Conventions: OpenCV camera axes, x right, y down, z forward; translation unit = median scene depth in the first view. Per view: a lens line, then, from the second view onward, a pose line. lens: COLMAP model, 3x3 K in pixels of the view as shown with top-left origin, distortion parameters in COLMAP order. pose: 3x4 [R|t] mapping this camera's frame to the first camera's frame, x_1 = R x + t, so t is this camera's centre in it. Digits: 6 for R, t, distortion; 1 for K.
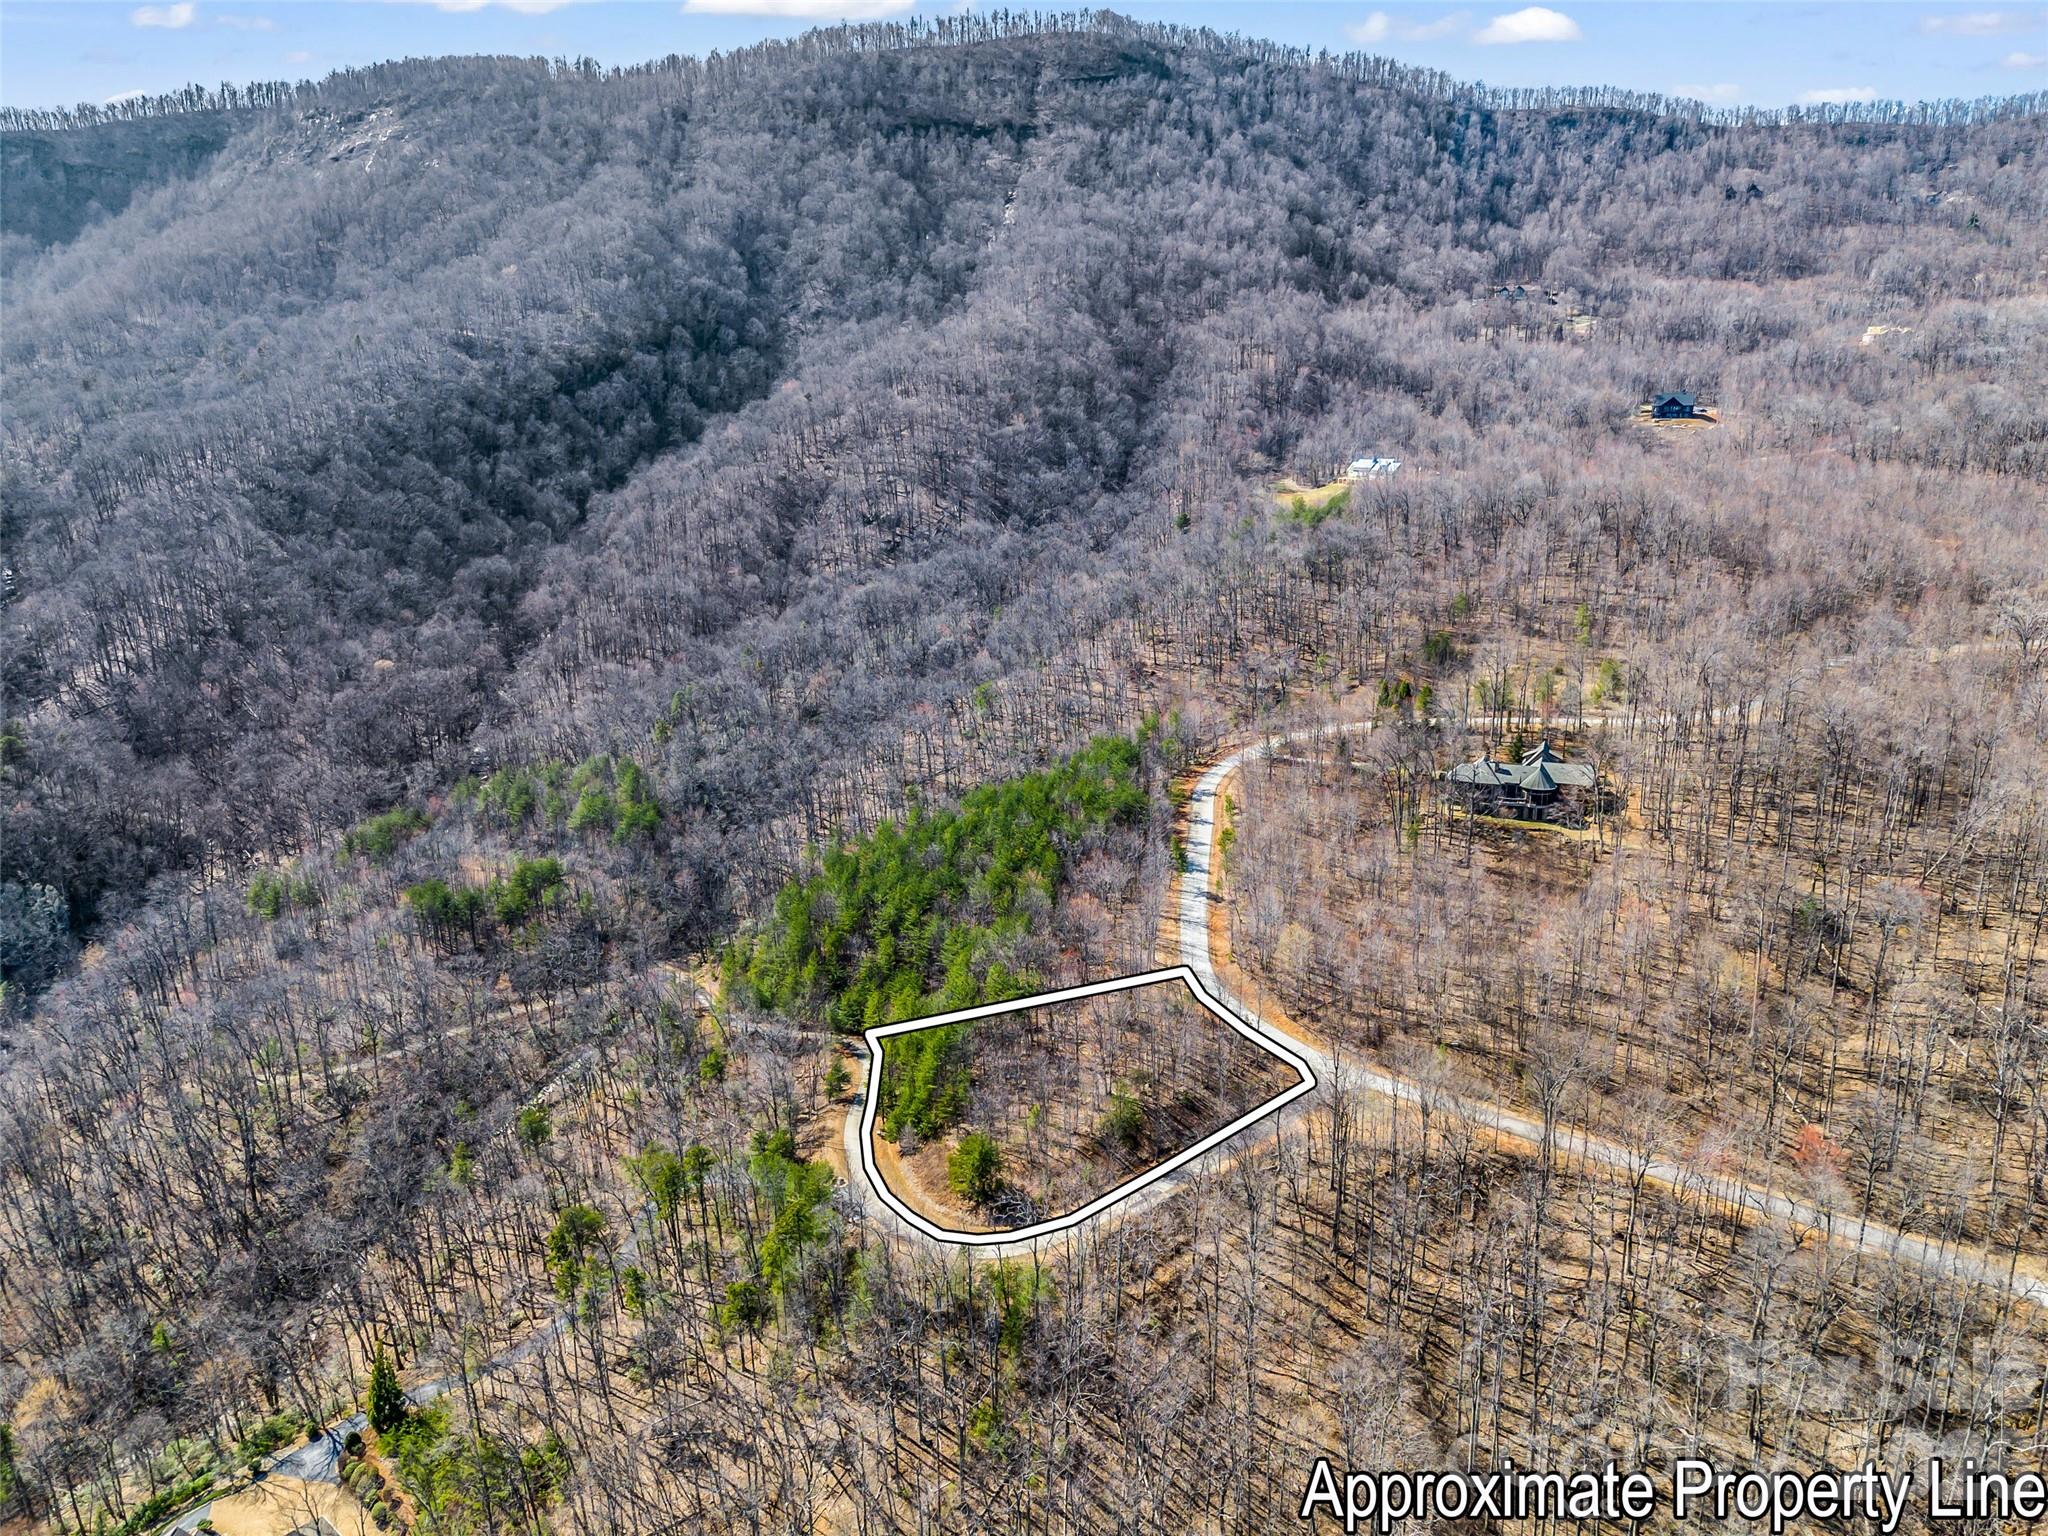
lens RADIAL K [[1456.4, 0, 1024.0], [0, 1456.4, 768.0], [0, 0, 1]] dist [0.062748, -0.055317]
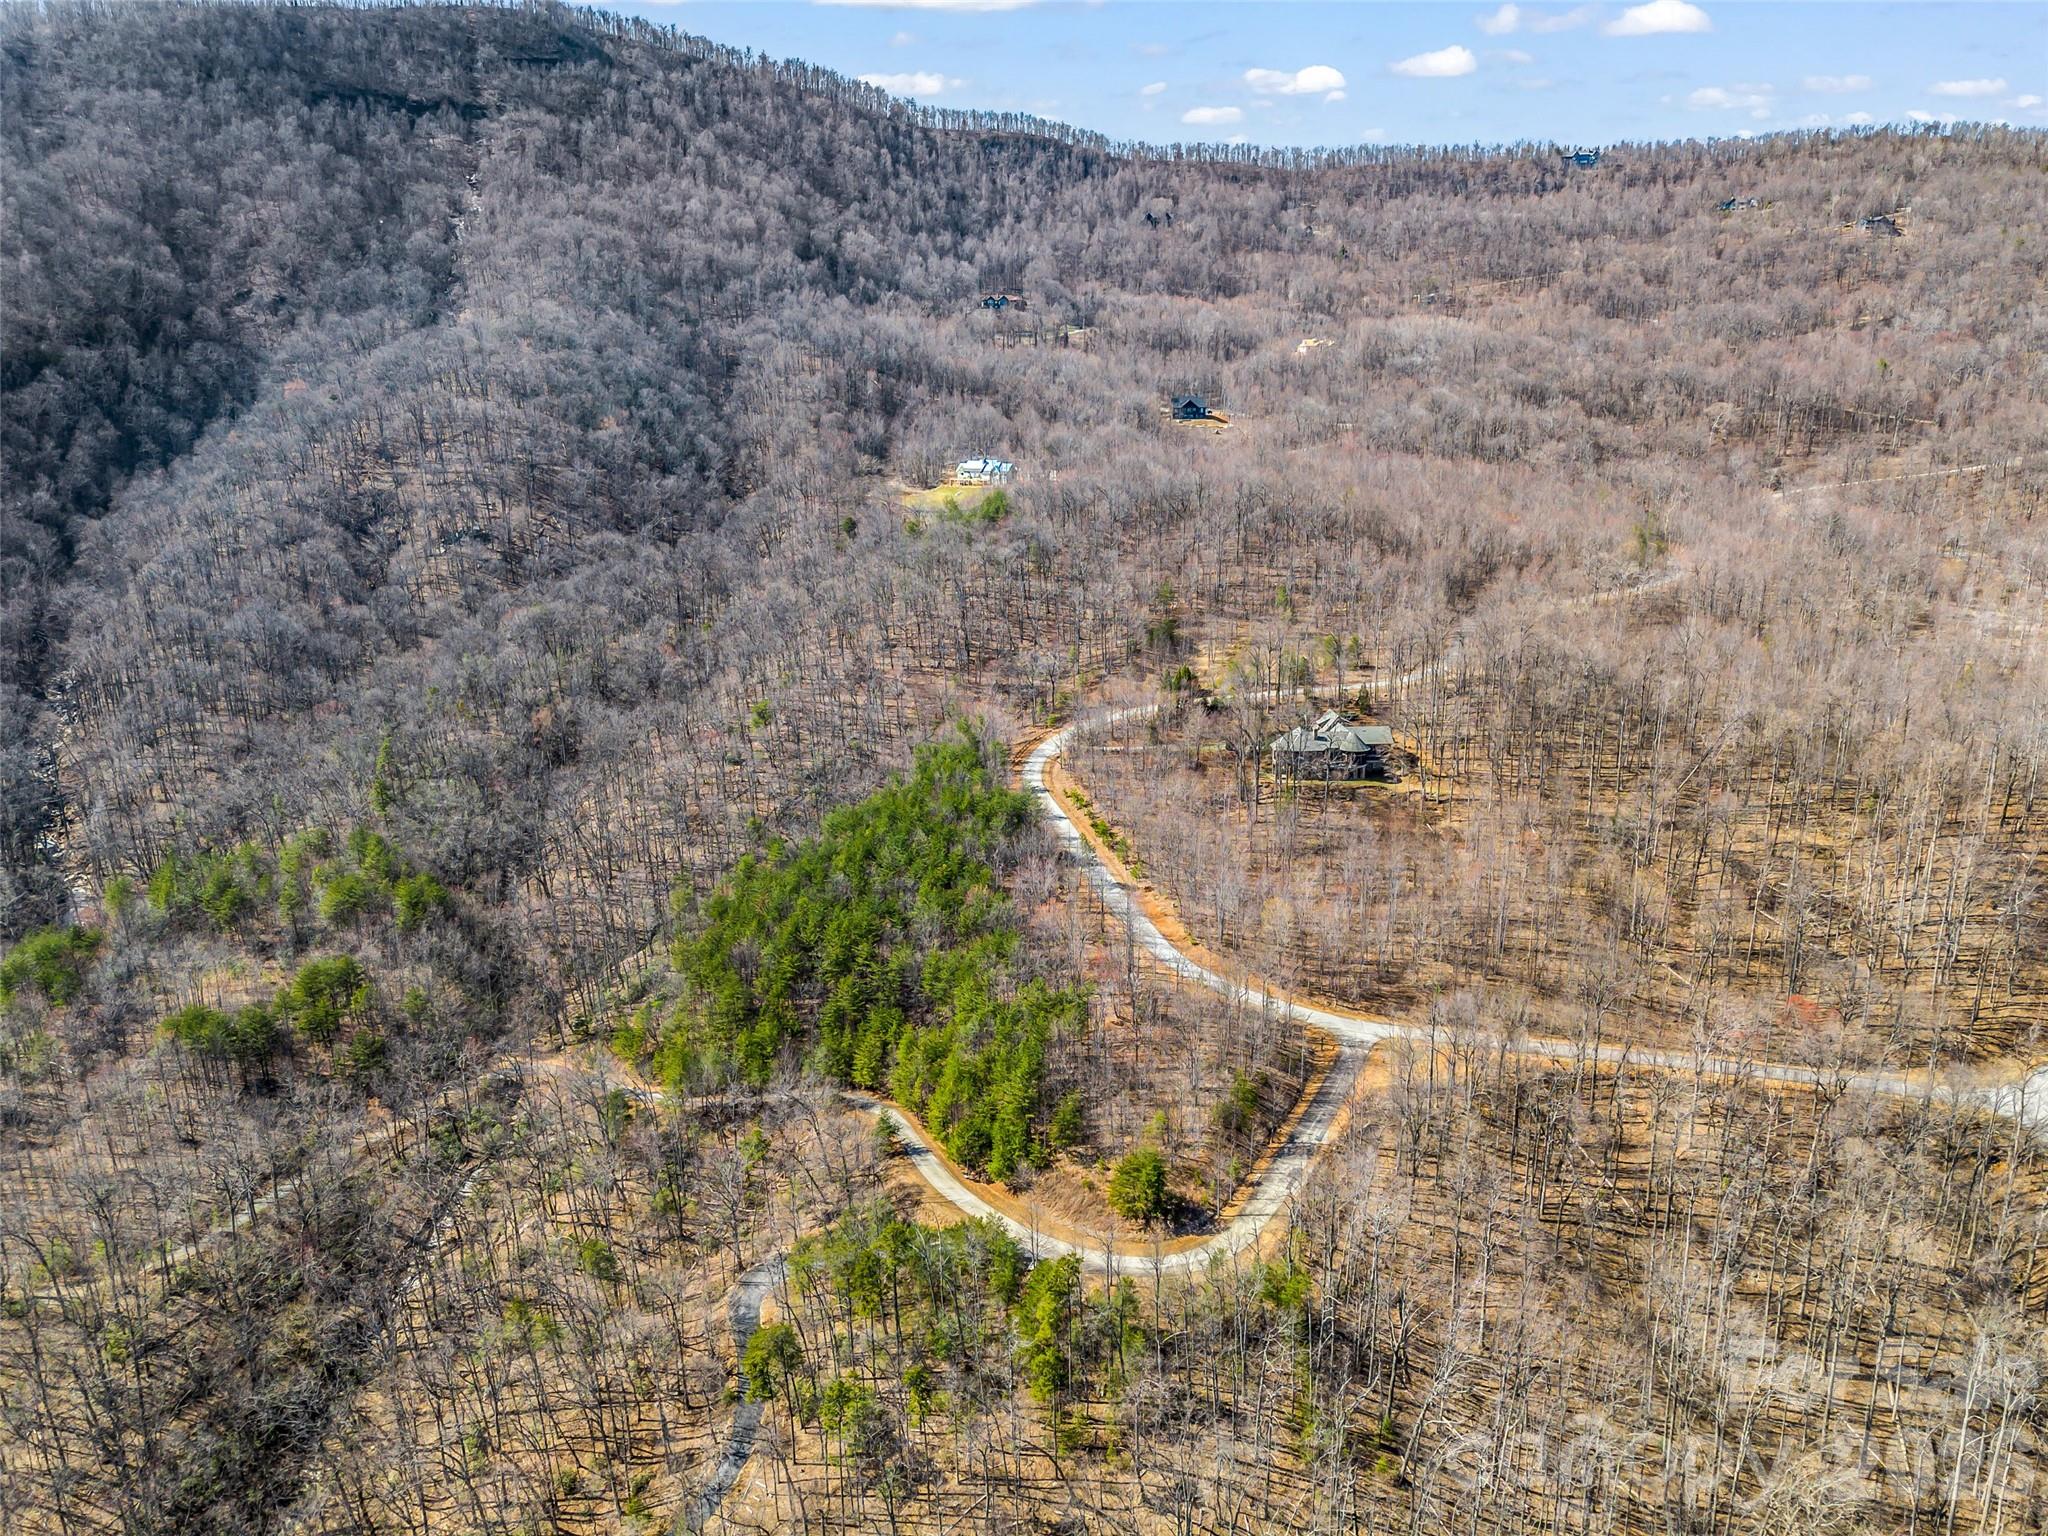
lens RADIAL K [[1456.4, 0, 1024.0], [0, 1456.4, 768.0], [0, 0, 1]] dist [0.062748, -0.055317]
pose [[0.909600, -0.106740, 0.401541, -0.106524], [0.107876, 0.993966, 0.019854, -0.007067], [-0.401237, 0.025258, 0.915626, 0.029915]]
